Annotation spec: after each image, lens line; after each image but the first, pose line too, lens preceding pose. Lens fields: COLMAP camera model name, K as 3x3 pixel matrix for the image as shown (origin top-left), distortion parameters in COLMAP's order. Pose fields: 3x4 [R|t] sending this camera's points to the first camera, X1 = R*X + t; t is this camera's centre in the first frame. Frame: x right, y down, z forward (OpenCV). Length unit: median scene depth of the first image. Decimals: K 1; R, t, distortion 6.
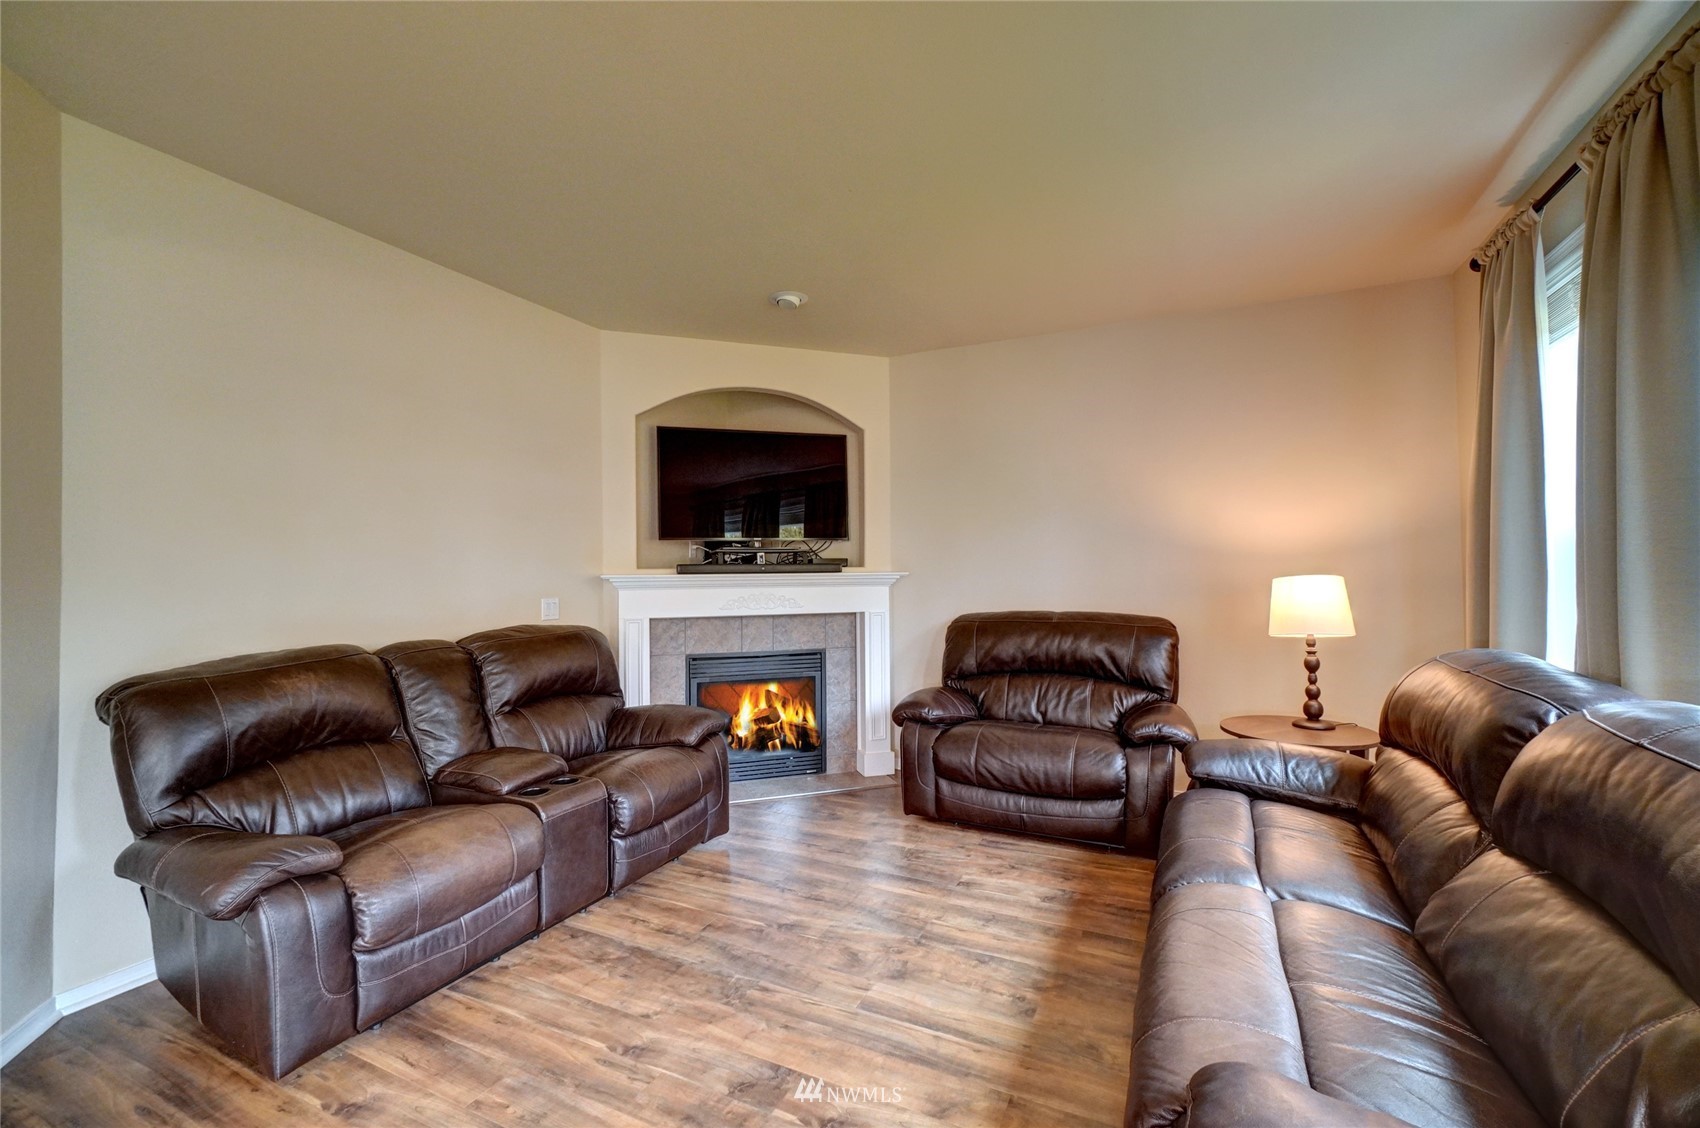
lens RADIAL K [[717.5, 0, 844.9], [0, 717.5, 560.3], [0, 0, 1]] dist [-0.002795, -0.000145]
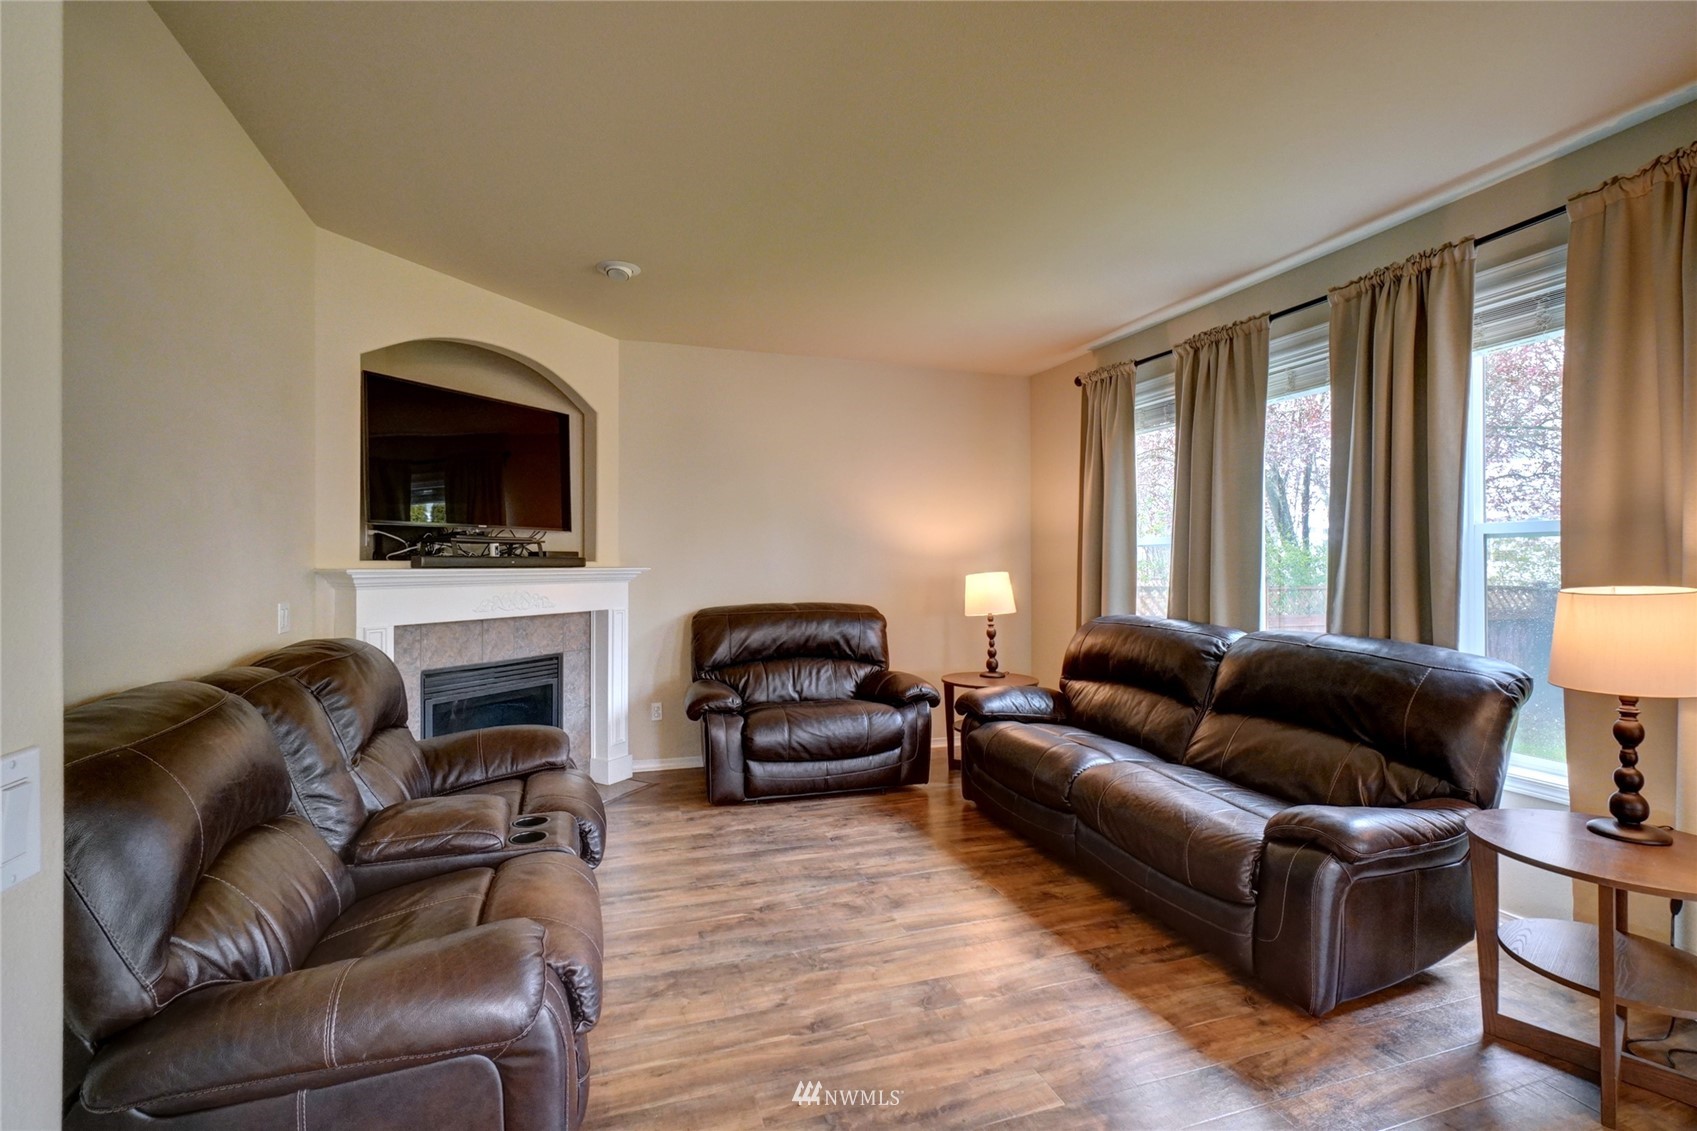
lens RADIAL K [[754.0, 0, 847.7], [0, 754.0, 565.8], [0, 0, 1]] dist [-0.007617, 0.005165]
pose [[0.717448, 0.006399, 0.696582, -0.518428], [-0.018355, 0.999784, 0.009721, -0.000473], [-0.696370, -0.019760, 0.717411, 0.095848]]
